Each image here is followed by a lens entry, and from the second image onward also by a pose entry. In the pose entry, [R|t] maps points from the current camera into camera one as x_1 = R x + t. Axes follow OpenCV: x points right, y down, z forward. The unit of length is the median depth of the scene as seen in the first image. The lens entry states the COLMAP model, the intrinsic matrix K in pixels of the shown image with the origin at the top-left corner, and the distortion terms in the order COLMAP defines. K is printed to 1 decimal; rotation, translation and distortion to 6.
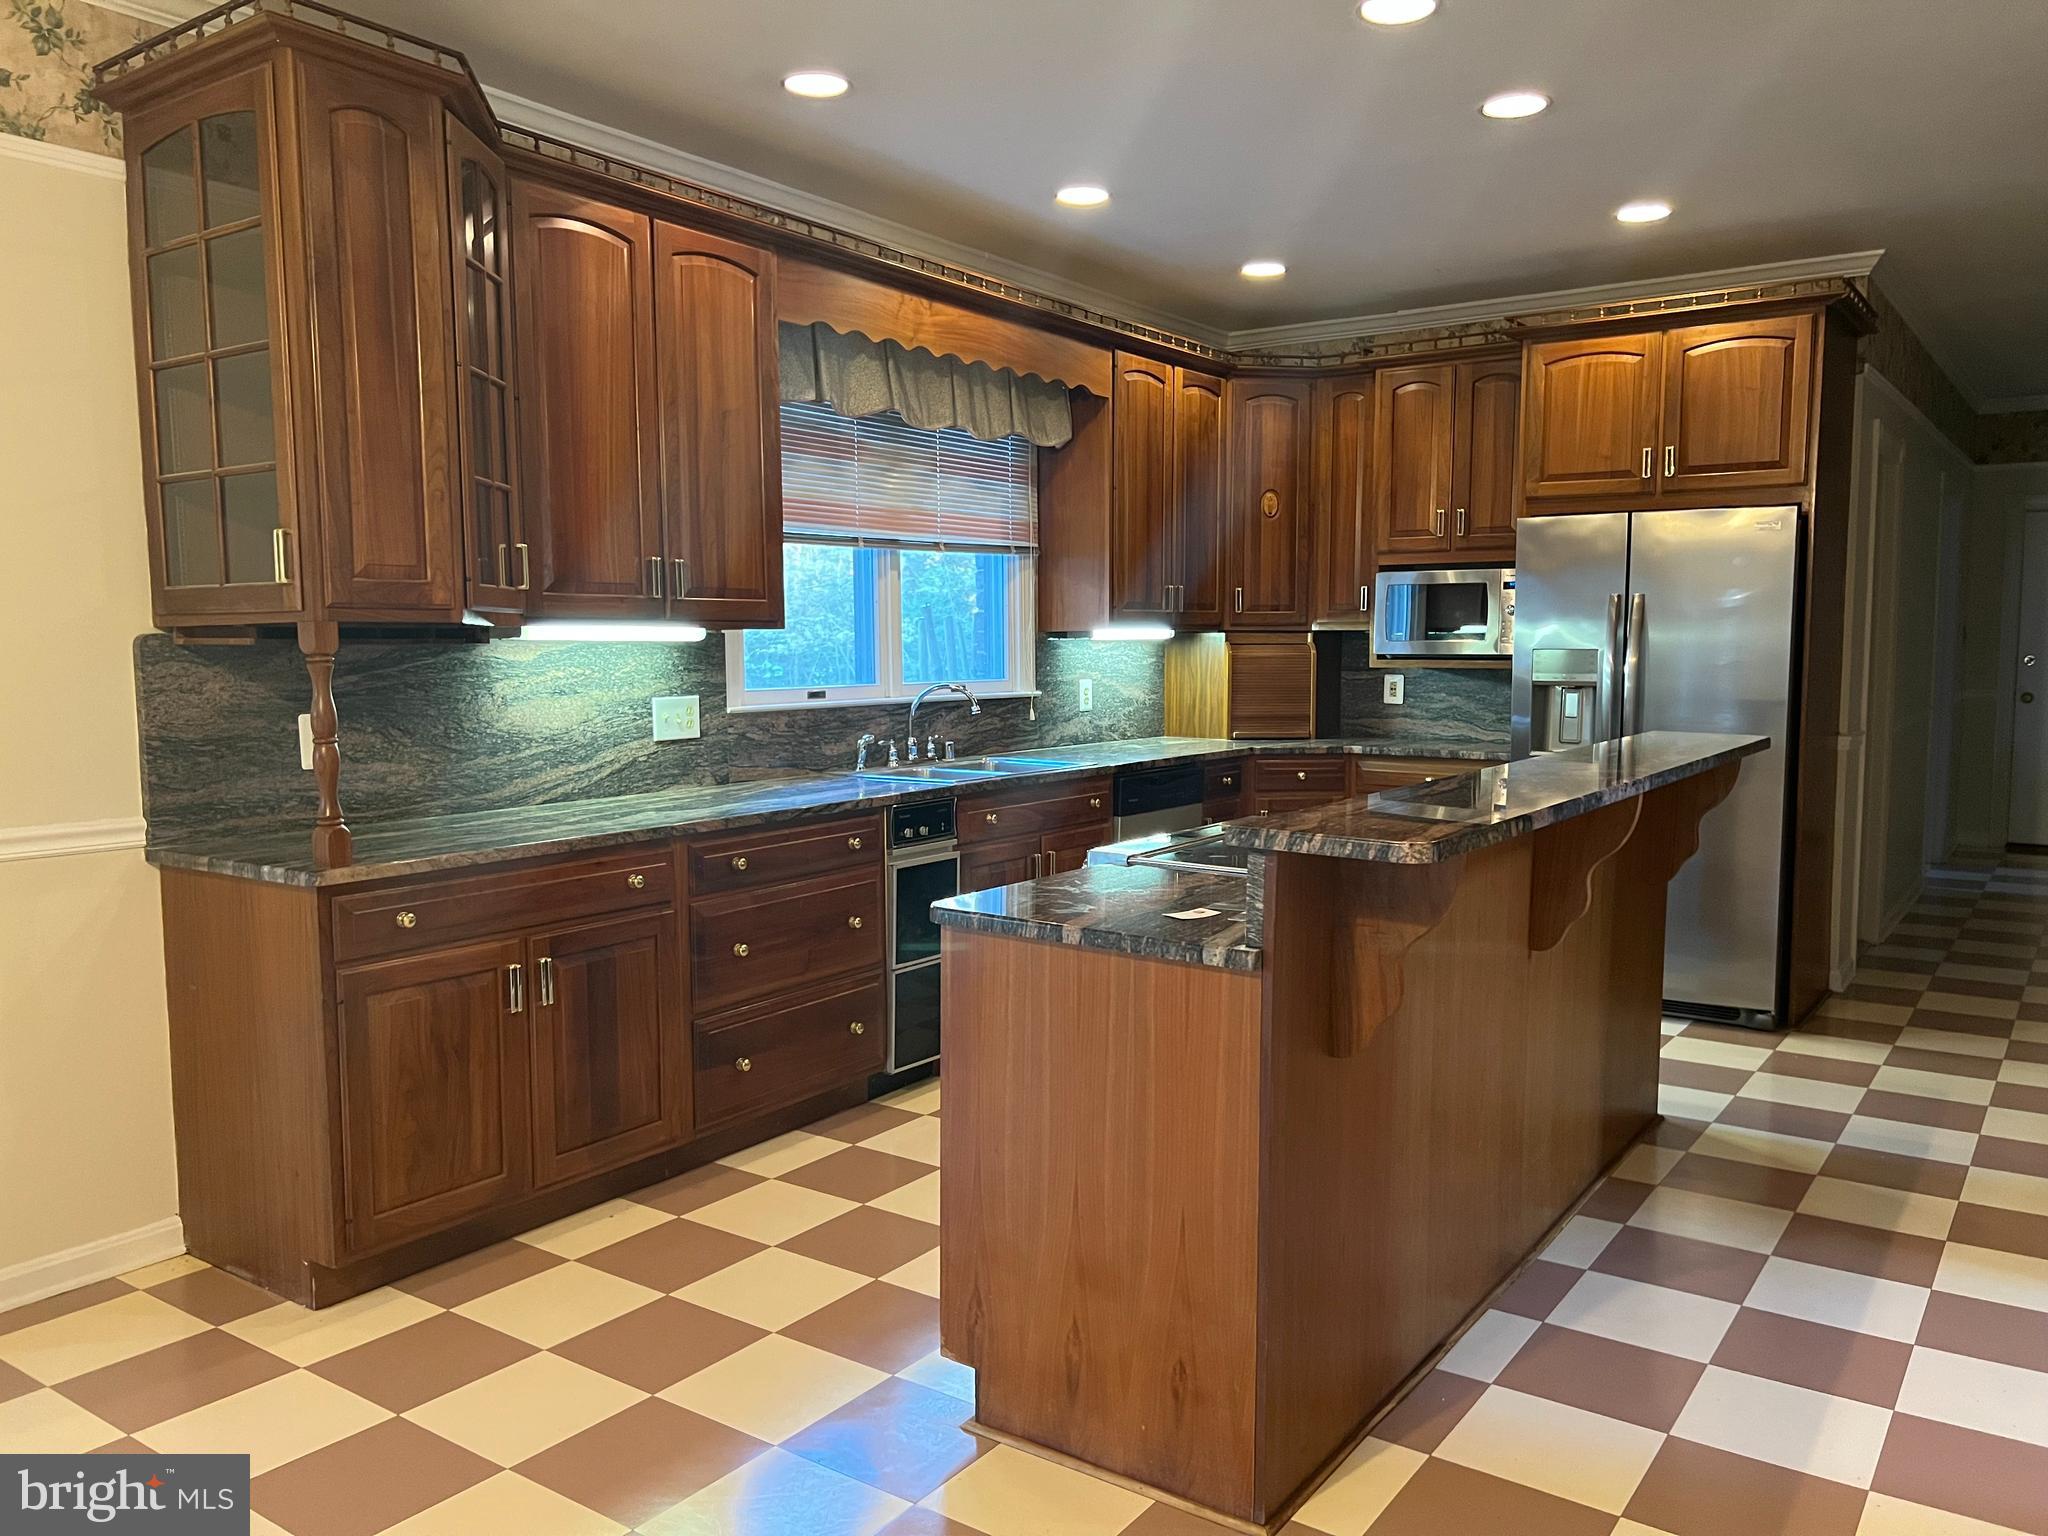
lens RADIAL K [[1532.0, 0, 1021.2], [0, 1532.0, 777.3], [0, 0, 1]] dist [0.005309, 0.001333]
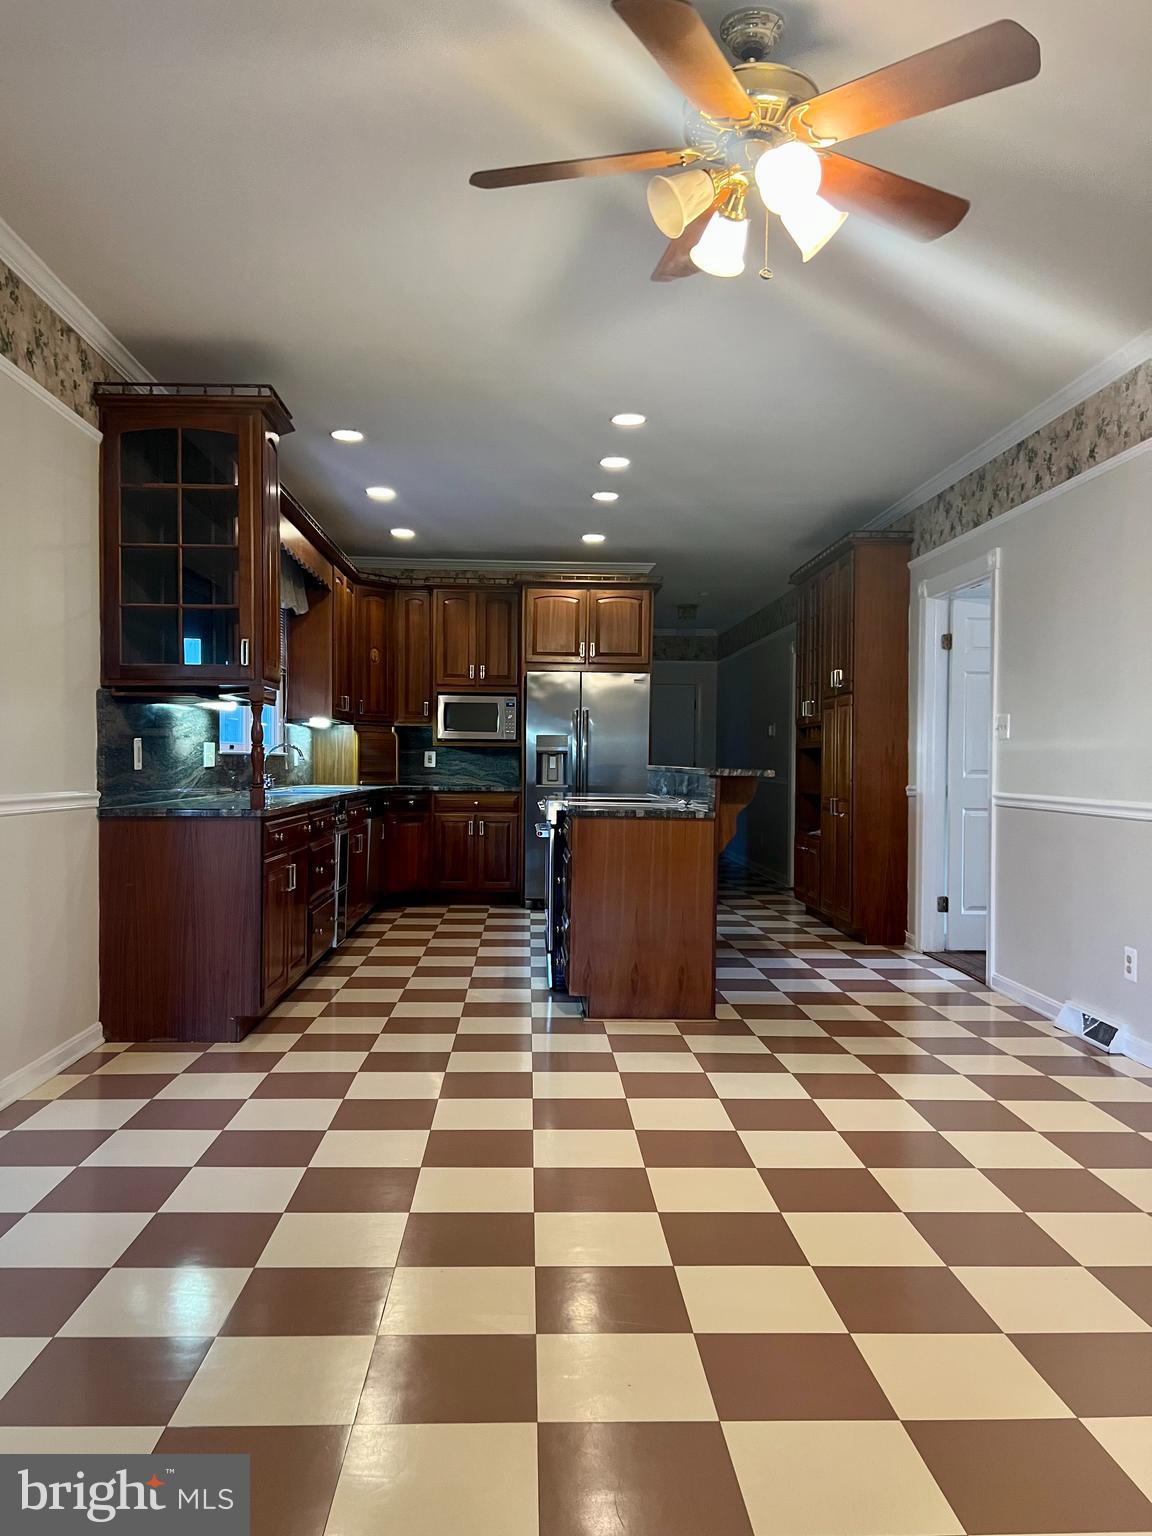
lens RADIAL K [[1149.0, 0, 576.8], [0, 1149.0, 769.8], [0, 0, 1]] dist [0.005309, 0.001333]
pose [[0.782367, 0.008325, 0.622761, -0.528183], [0.044437, 0.996616, -0.069148, 0.064797], [-0.621230, 0.081773, 0.779350, -0.204824]]
